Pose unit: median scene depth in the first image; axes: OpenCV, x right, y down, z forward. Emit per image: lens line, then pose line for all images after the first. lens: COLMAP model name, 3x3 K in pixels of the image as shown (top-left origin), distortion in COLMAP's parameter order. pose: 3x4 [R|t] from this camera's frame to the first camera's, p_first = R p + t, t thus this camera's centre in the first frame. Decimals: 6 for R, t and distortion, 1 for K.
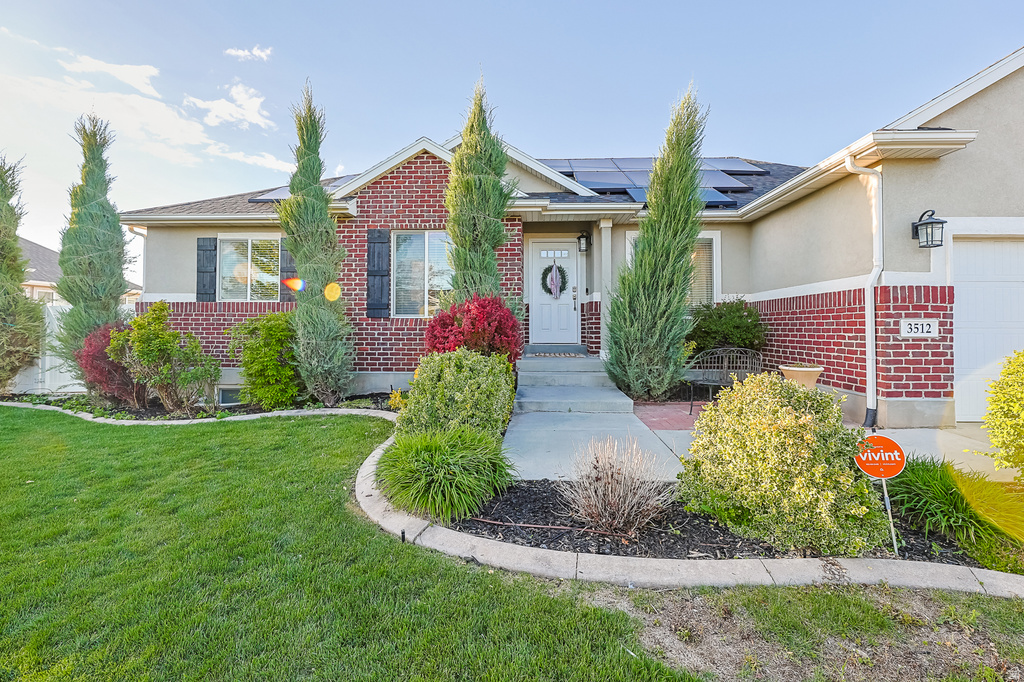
lens RADIAL K [[437.5, 0, 540.6], [0, 437.5, 317.4], [0, 0, 1]] dist [-0.003179, -0.000129]
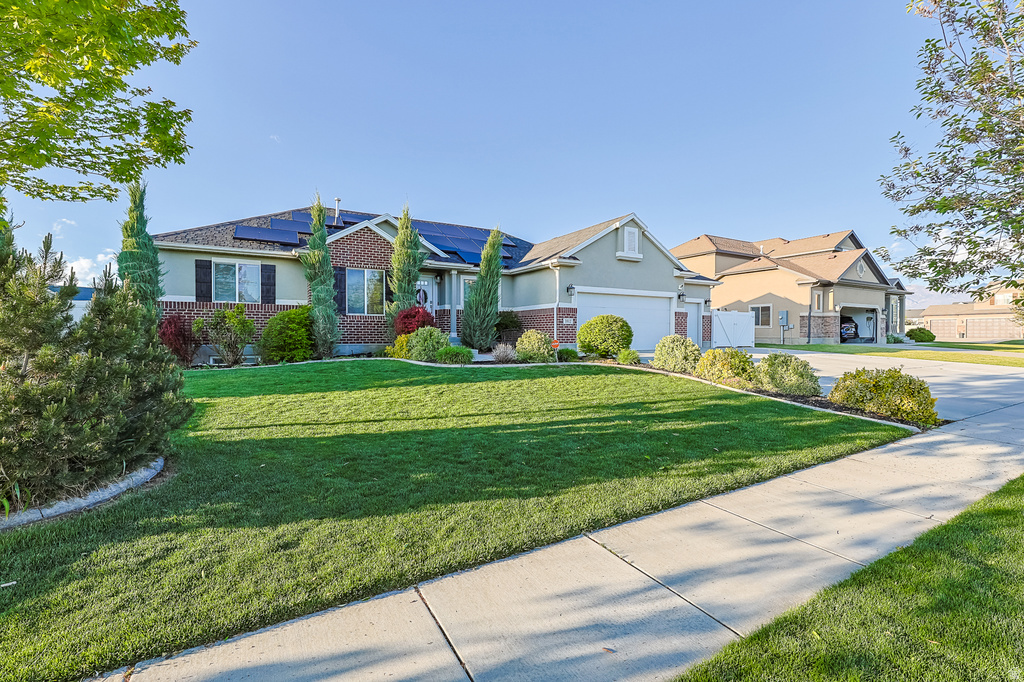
lens RADIAL K [[434.4, 0, 512.0], [0, 434.4, 341.0], [0, 0, 1]] dist [0.000167, 0.001078]
pose [[0.861964, -0.009888, 0.506873, -0.697823], [-0.010078, 0.999278, 0.036632, 0.037668], [-0.506870, -0.036684, 0.861242, -0.976862]]
